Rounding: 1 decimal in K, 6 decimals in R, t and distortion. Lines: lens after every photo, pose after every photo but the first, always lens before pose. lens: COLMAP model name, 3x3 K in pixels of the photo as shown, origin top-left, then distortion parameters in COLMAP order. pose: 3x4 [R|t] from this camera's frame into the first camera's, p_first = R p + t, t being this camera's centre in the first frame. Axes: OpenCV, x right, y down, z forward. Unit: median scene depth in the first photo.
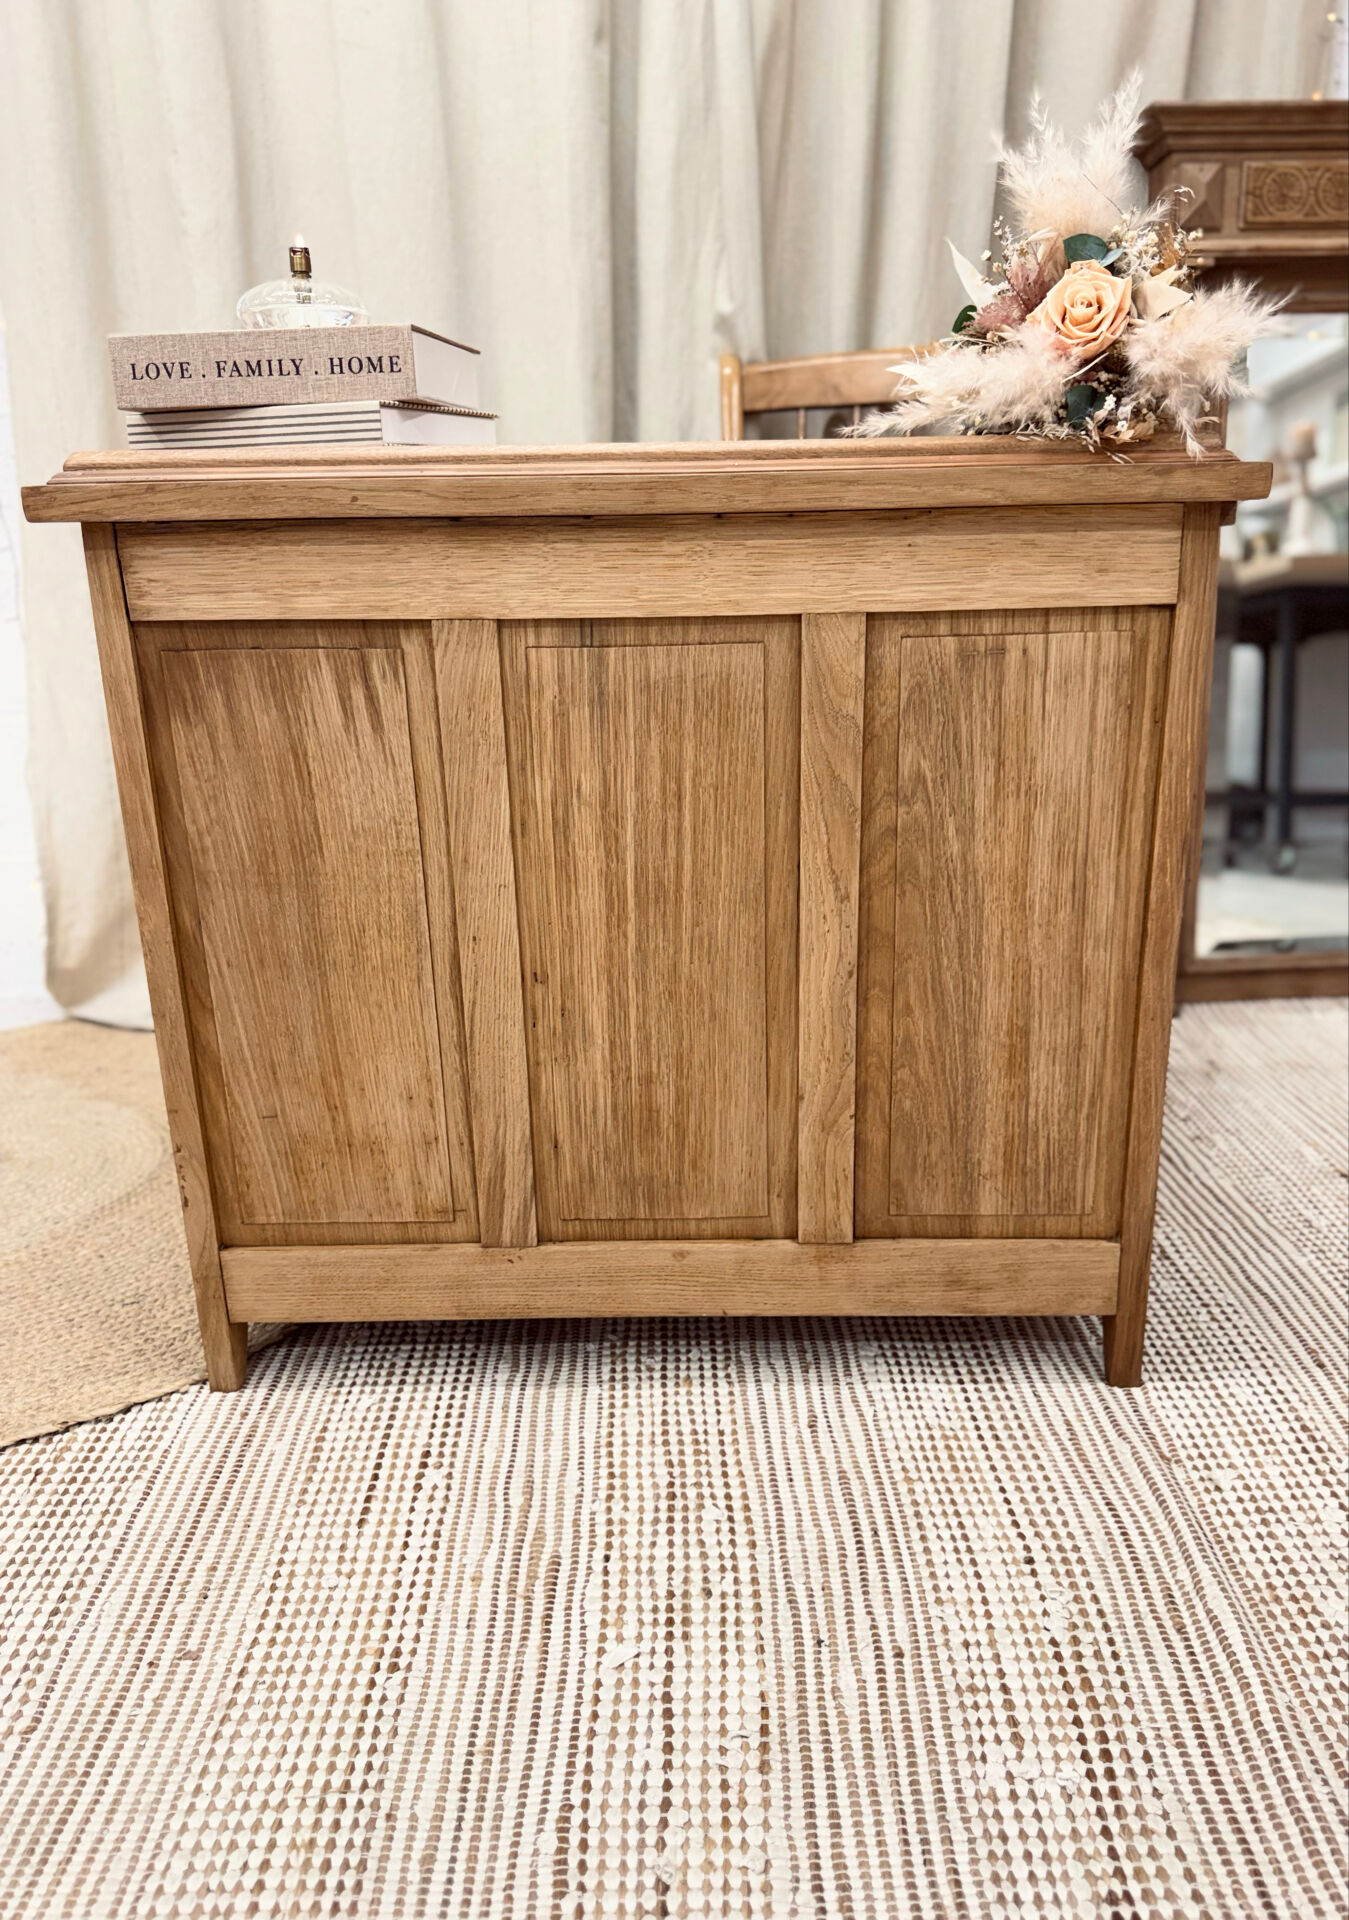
lens RADIAL K [[1306.9, 0, 674.5], [0, 1306.9, 963.9], [0, 0, 1]] dist [0.015529, -0.020997]
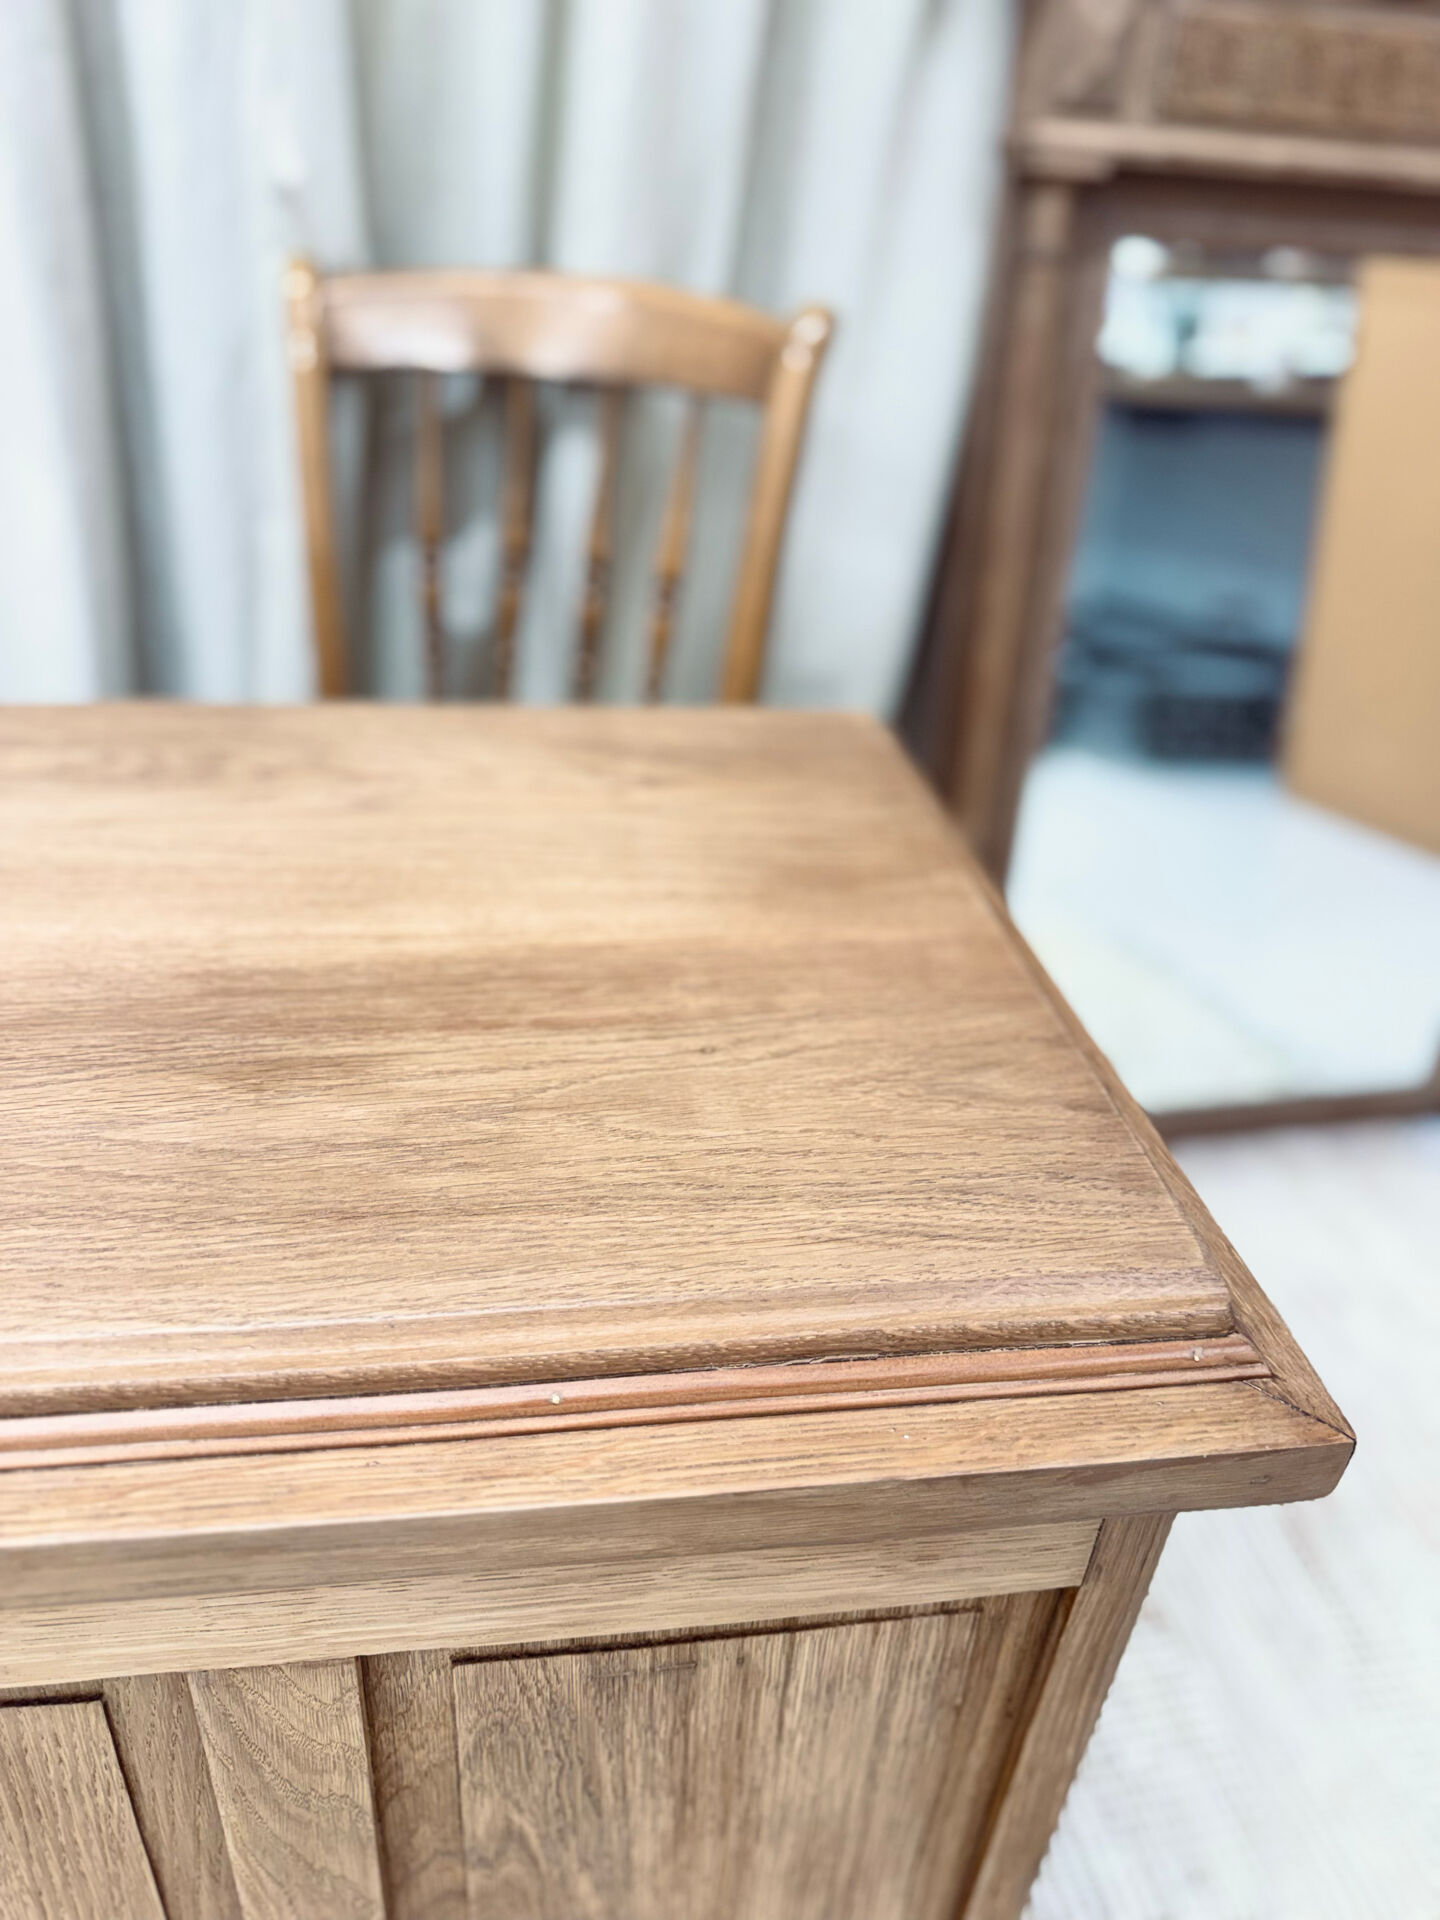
lens RADIAL K [[1384.2, 0, 720.7], [0, 1384.2, 972.5], [0, 0, 1]] dist [0.009849, -0.031072]
pose [[0.979085, -0.014088, 0.202963, 0.165724], [-0.031819, 0.974720, 0.221152, -0.545621], [-0.200948, -0.222984, 0.953886, 0.595395]]
